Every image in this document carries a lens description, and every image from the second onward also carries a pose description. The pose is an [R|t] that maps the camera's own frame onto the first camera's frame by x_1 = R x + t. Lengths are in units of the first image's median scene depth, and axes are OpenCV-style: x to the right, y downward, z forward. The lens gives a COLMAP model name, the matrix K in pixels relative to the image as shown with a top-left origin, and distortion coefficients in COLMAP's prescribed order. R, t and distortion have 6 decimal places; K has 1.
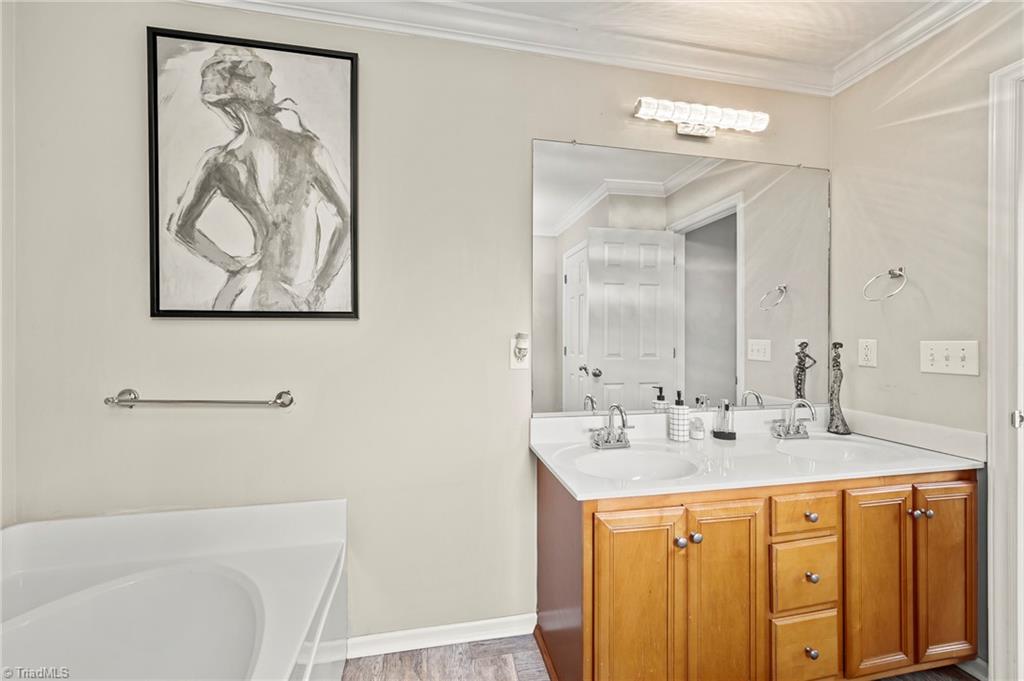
lens RADIAL K [[406.9, 0, 511.0], [0, 406.9, 343.7], [0, 0, 1]] dist [0.001101, 0.000404]
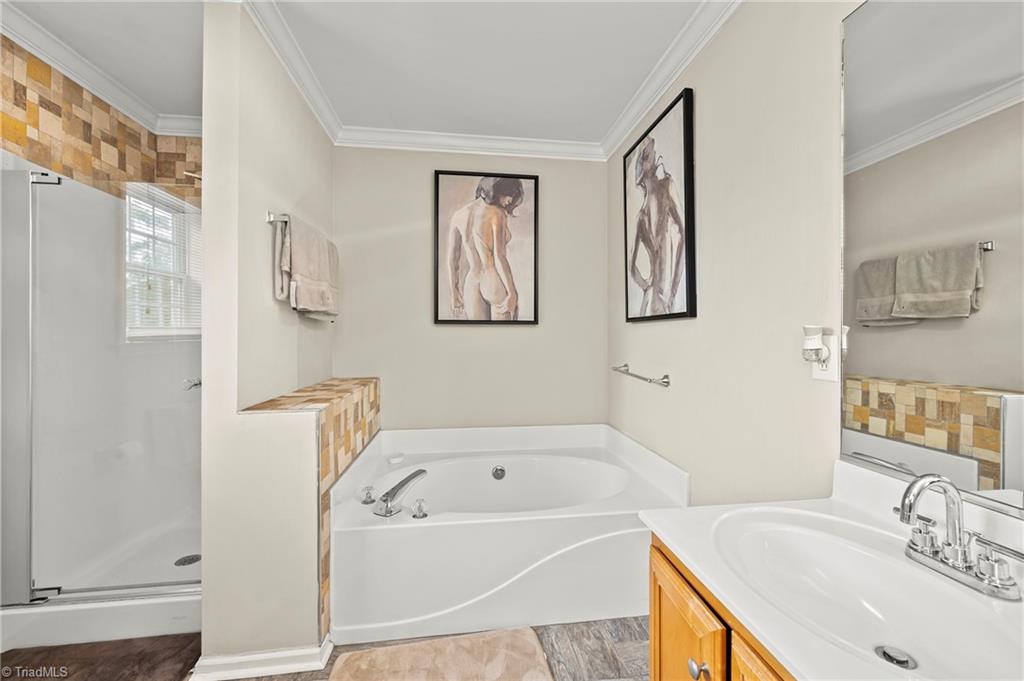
lens RADIAL K [[406.9, 0, 512.3], [0, 406.9, 334.4], [0, 0, 1]] dist [0.001101, 0.000404]
pose [[-0.058722, -0.000358, -0.998274, 0.810884], [-0.009582, 0.999954, 0.000205, -0.009937], [0.998228, 0.009577, -0.058723, 0.588740]]
